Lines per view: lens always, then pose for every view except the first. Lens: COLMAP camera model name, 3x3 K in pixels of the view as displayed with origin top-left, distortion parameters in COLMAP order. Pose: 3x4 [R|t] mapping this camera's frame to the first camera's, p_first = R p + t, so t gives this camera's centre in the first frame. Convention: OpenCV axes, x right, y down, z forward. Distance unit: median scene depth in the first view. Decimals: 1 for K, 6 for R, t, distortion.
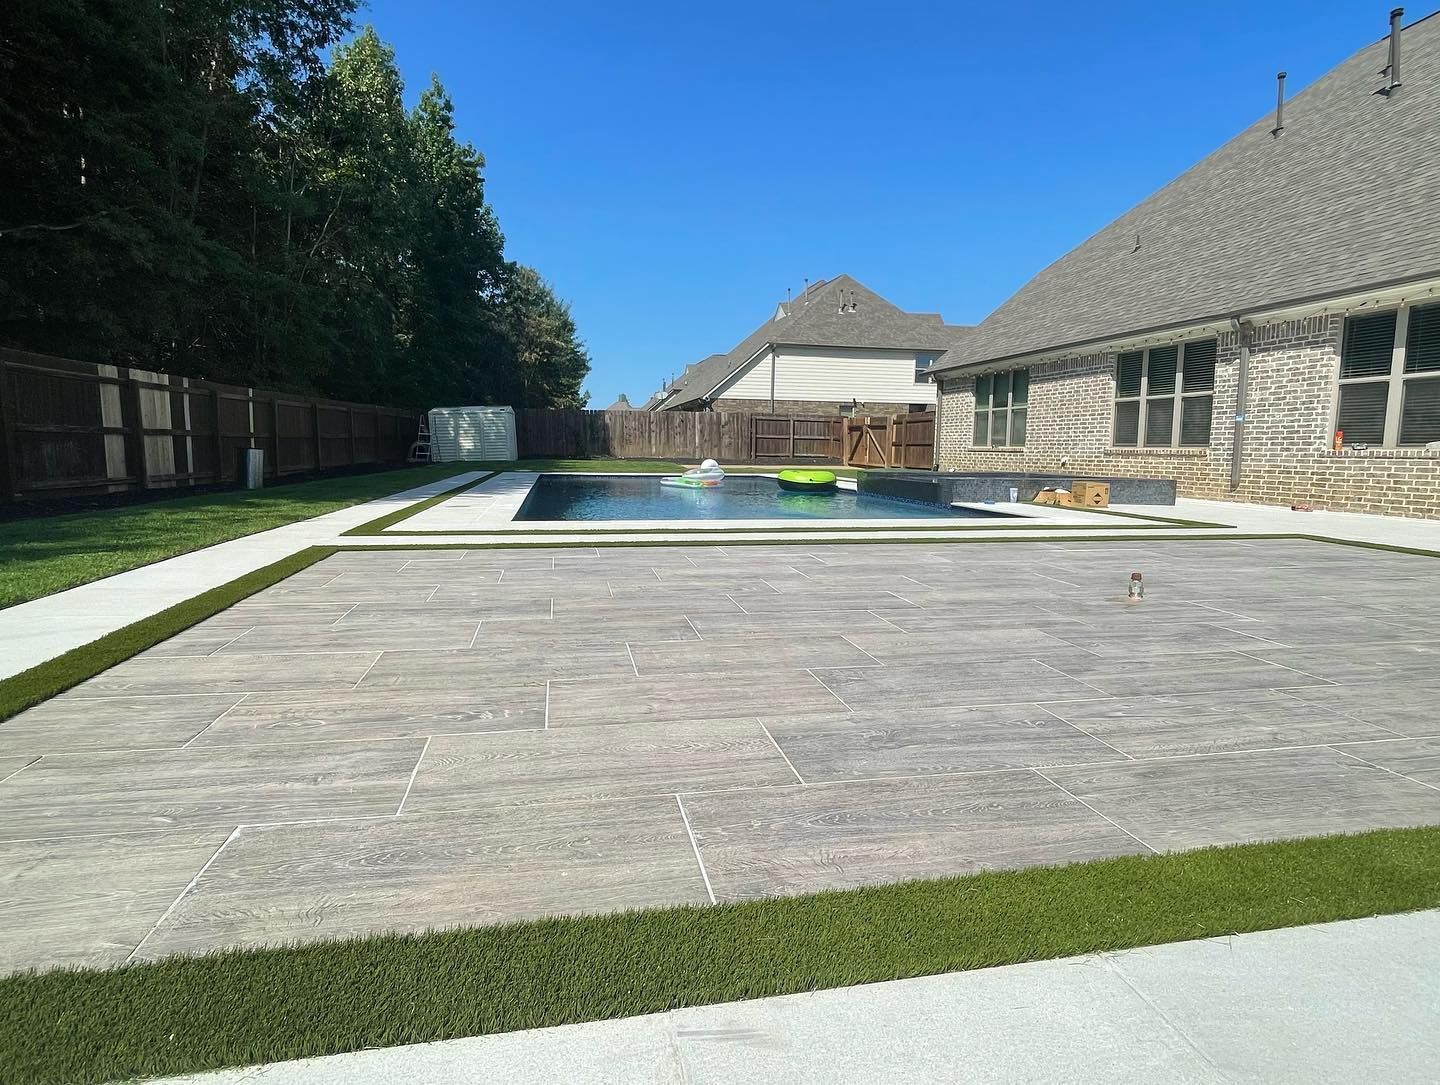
lens RADIAL K [[777.4, 0, 718.4], [0, 777.4, 540.5], [0, 0, 1]] dist [0.003323, -0.000079]
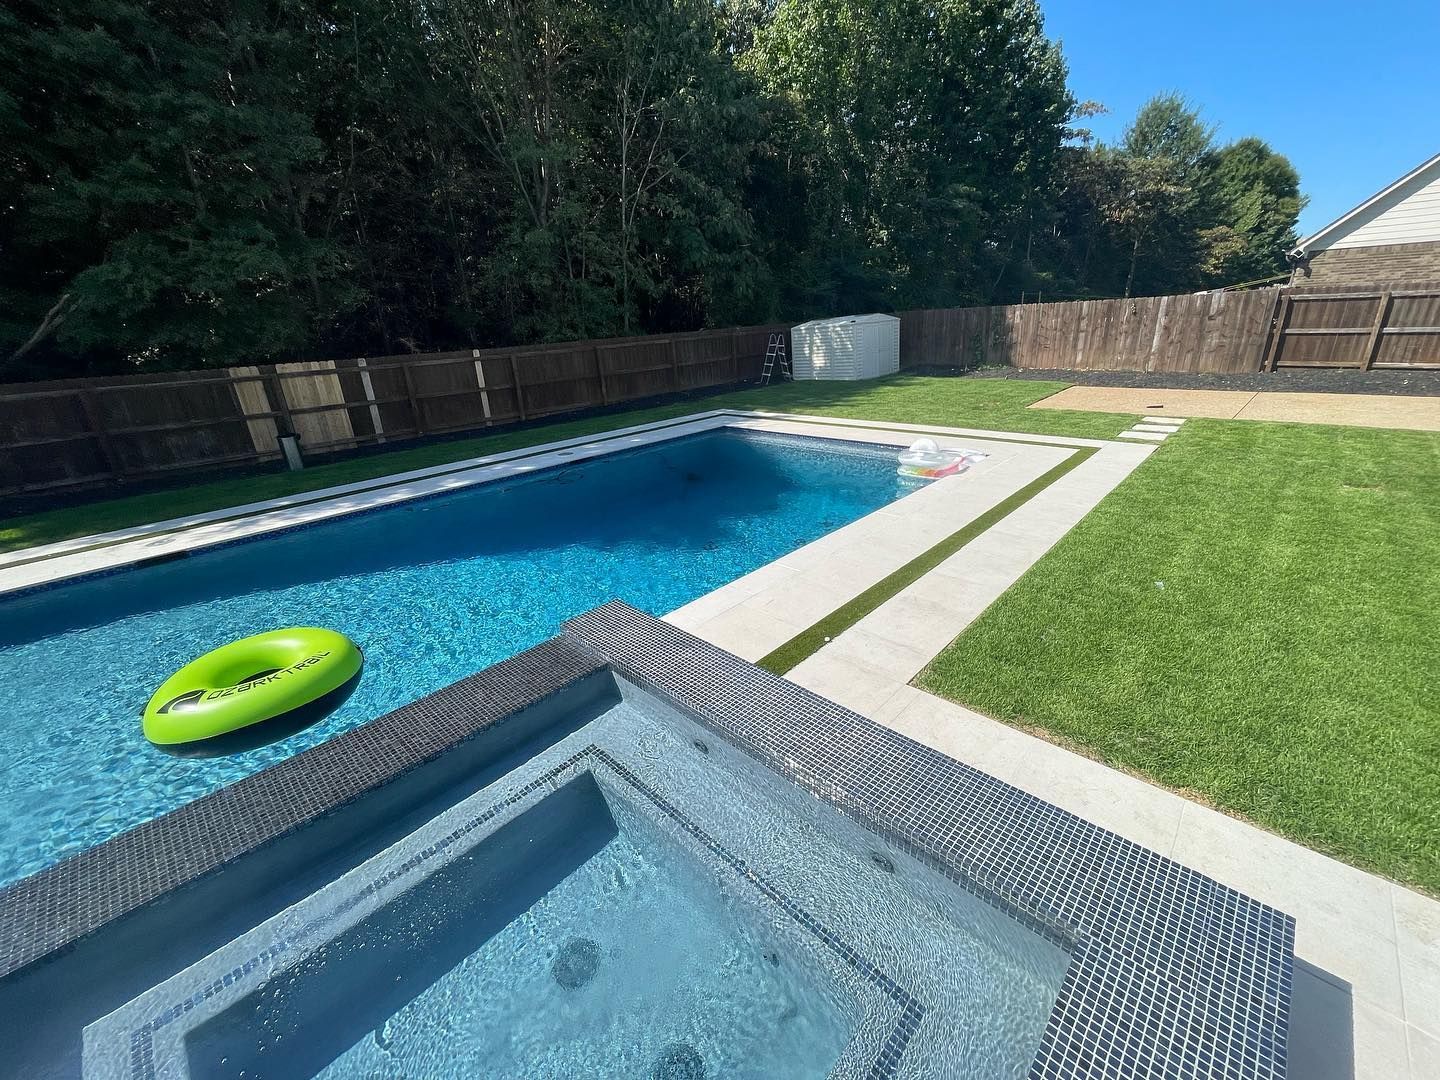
lens RADIAL K [[581.1, 0, 718.4], [0, 581.1, 536.2], [0, 0, 1]] dist [-0.000257, -0.000073]
pose [[0.557466, 0.248278, -0.792205, 0.234911], [-0.038018, 0.960868, 0.274384, -0.109062], [0.829329, -0.122841, 0.545091, 0.477168]]
